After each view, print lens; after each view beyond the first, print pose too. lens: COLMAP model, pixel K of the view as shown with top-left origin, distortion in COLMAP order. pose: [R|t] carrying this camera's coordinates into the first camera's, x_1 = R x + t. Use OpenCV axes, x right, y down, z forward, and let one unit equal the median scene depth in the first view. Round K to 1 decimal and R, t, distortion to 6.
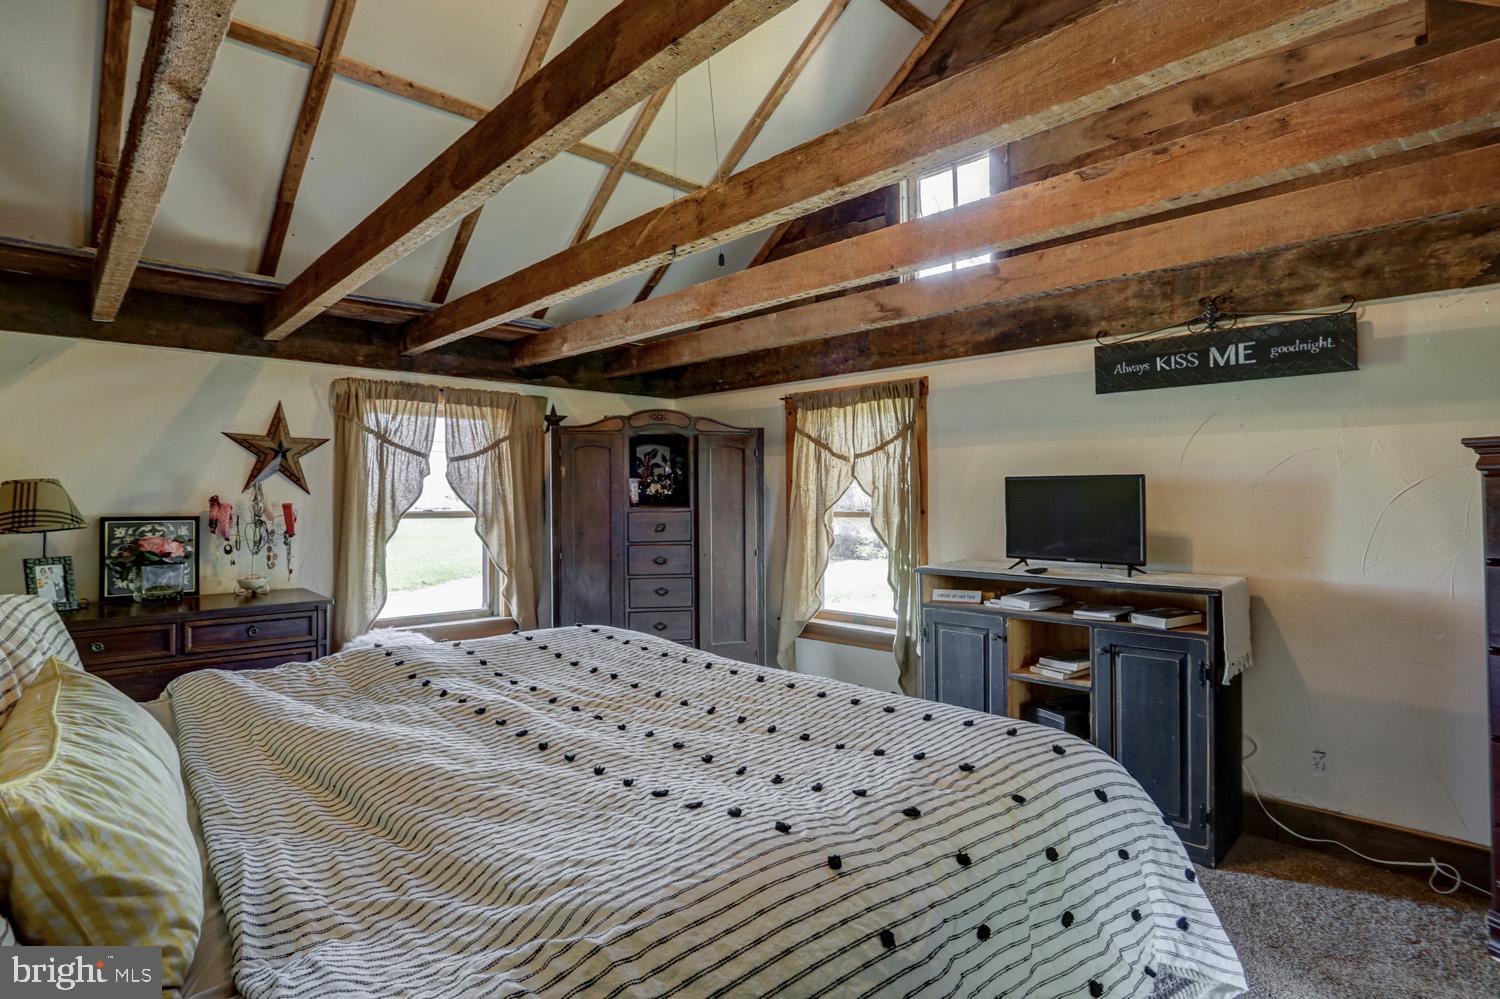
lens RADIAL K [[754.7, 0, 749.4], [0, 754.7, 498.3], [0, 0, 1]] dist [-0.031685, 0.007062]
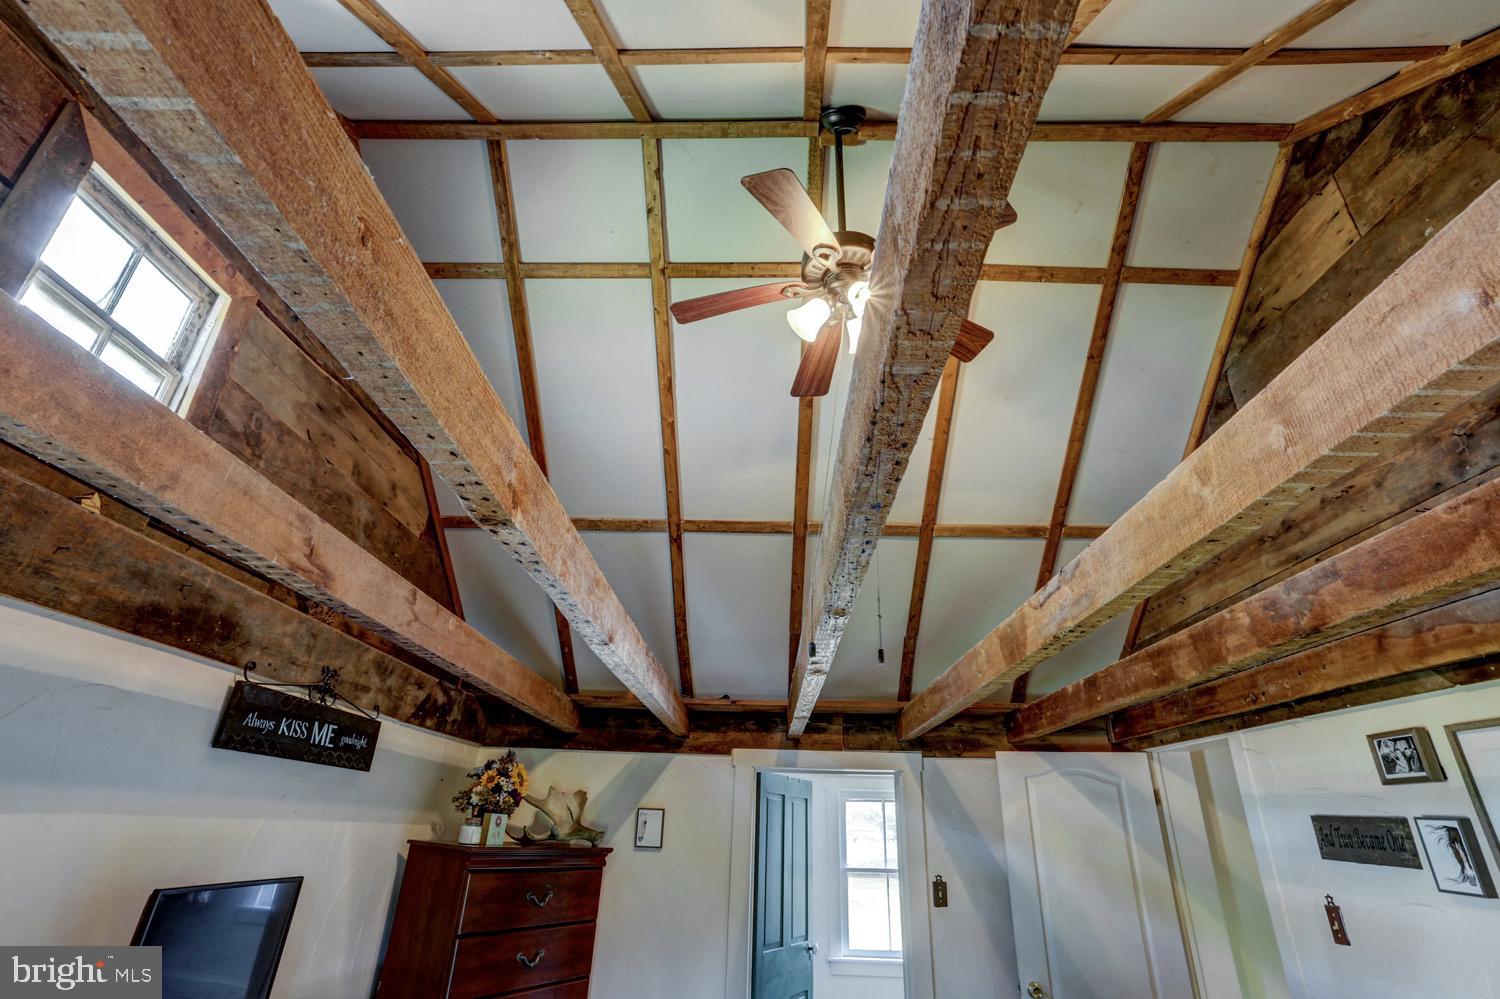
lens RADIAL K [[754.7, 0, 749.5], [0, 754.7, 493.3], [0, 0, 1]] dist [-0.031685, 0.007062]
pose [[-0.698770, 0.276488, 0.659754, -0.451975], [-0.026090, 0.911822, -0.409756, -0.090890], [-0.714871, -0.303538, -0.629940, 1.253085]]
